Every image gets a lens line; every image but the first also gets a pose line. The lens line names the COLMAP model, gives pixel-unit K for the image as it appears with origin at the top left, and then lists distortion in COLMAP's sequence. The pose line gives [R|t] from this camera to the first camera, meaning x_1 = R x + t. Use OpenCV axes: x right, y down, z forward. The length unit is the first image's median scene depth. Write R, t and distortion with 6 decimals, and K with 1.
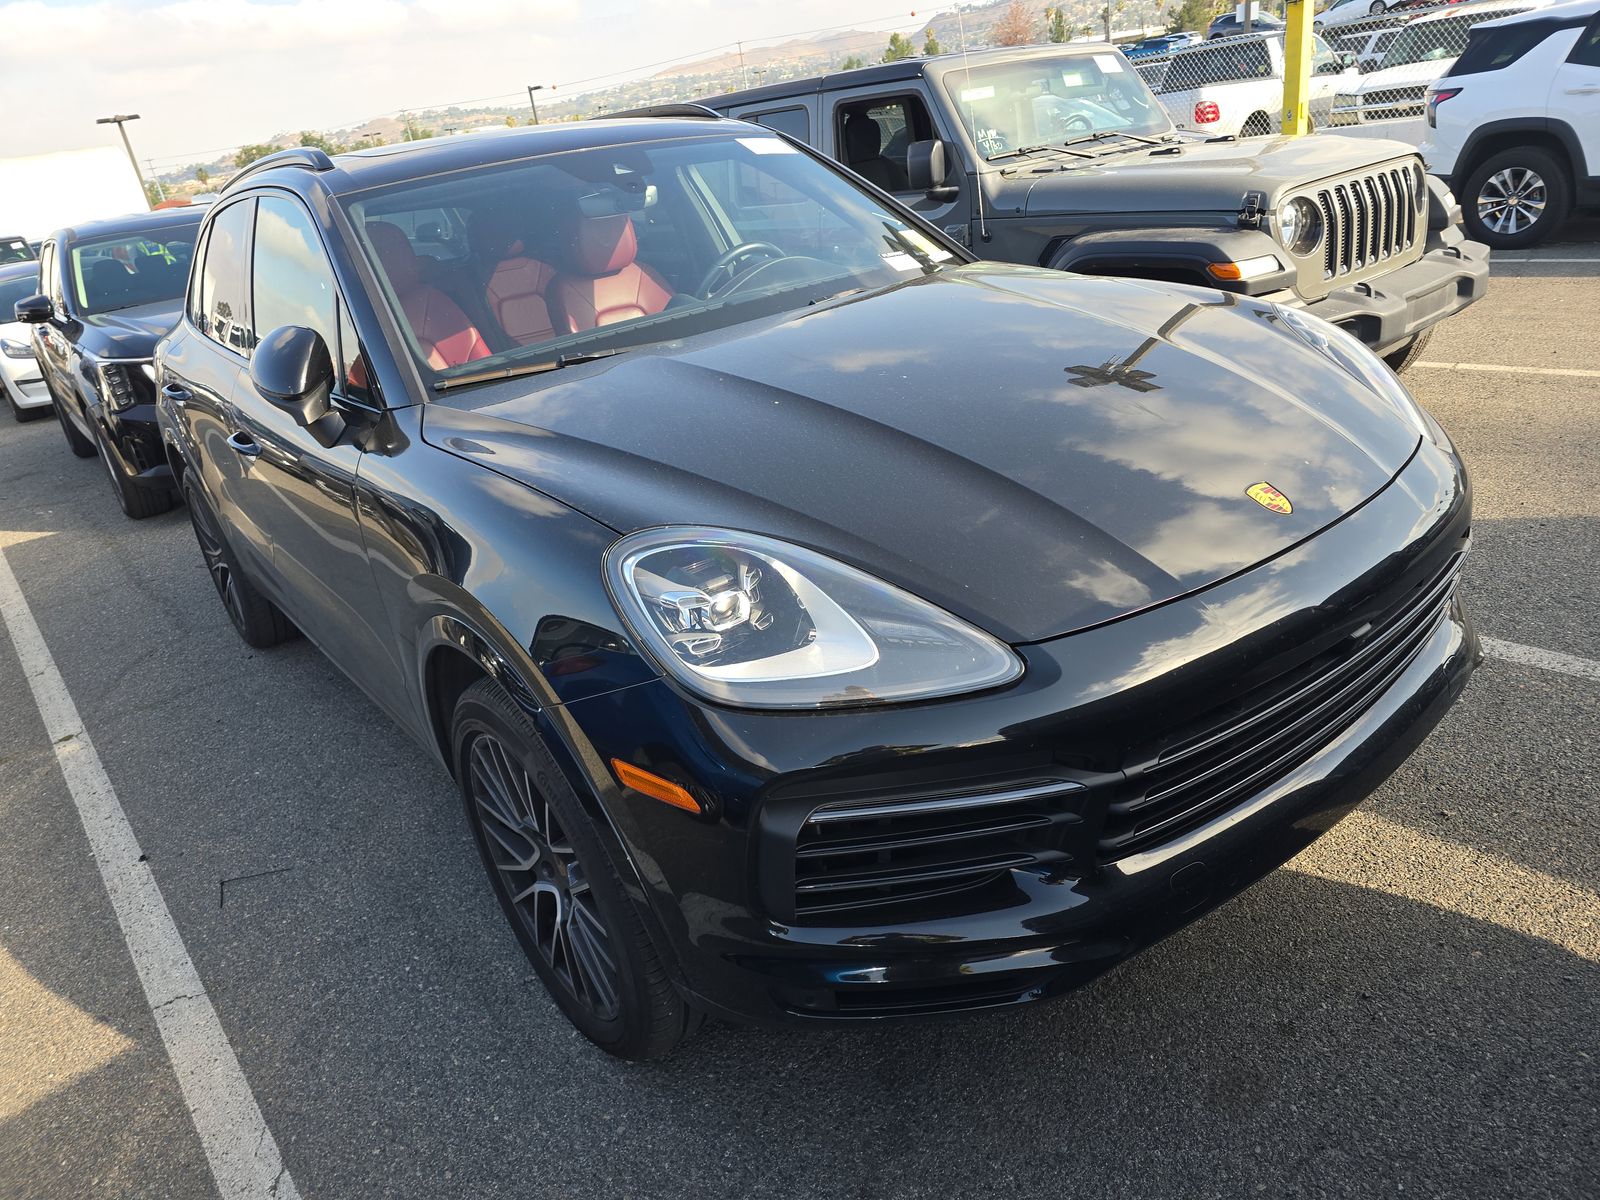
lens RADIAL K [[1078.5, 0, 794.7], [0, 1078.5, 607.2], [0, 0, 1]] dist [0.021235, -0.022759]
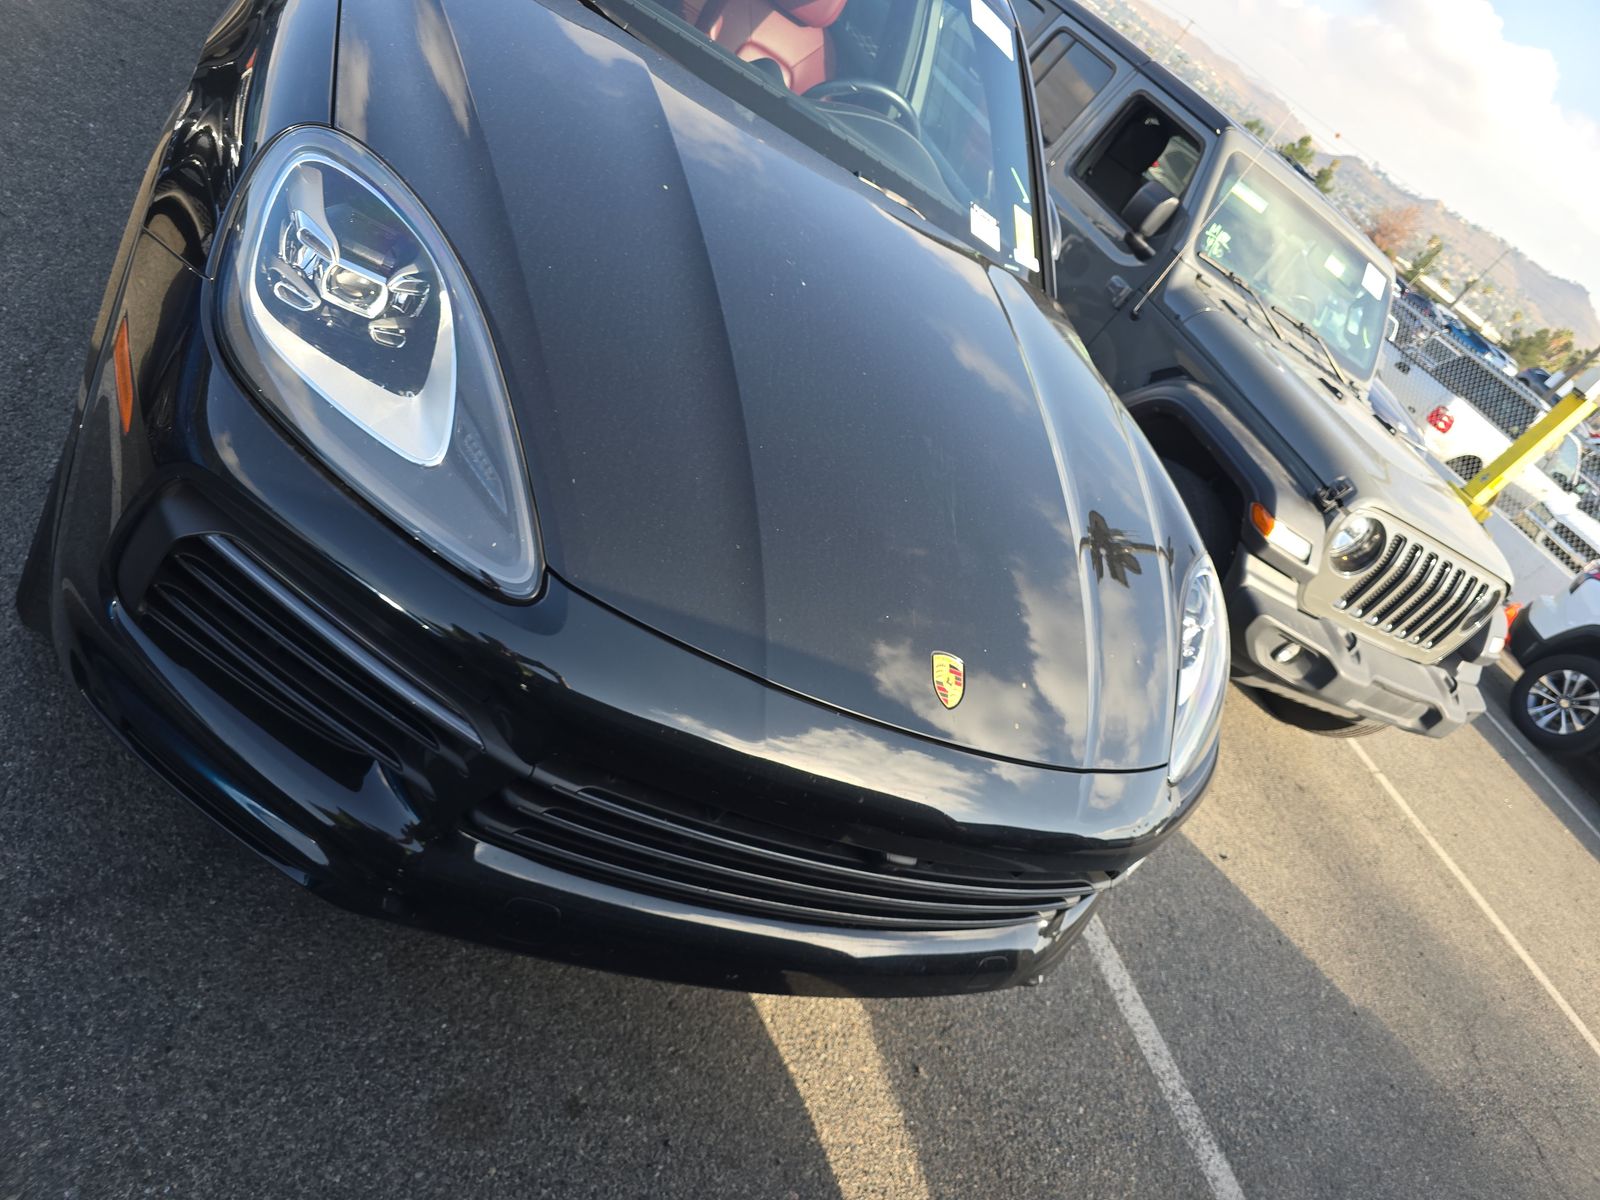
lens RADIAL K [[1078.5, 0, 807.8], [0, 1078.5, 599.6], [0, 0, 1]] dist [0.021235, -0.022759]
pose [[0.698101, 0.713021, 0.065241, 0.102416], [-0.715926, 0.693822, 0.077853, -0.050905], [0.010245, -0.101057, 0.994828, 0.065890]]
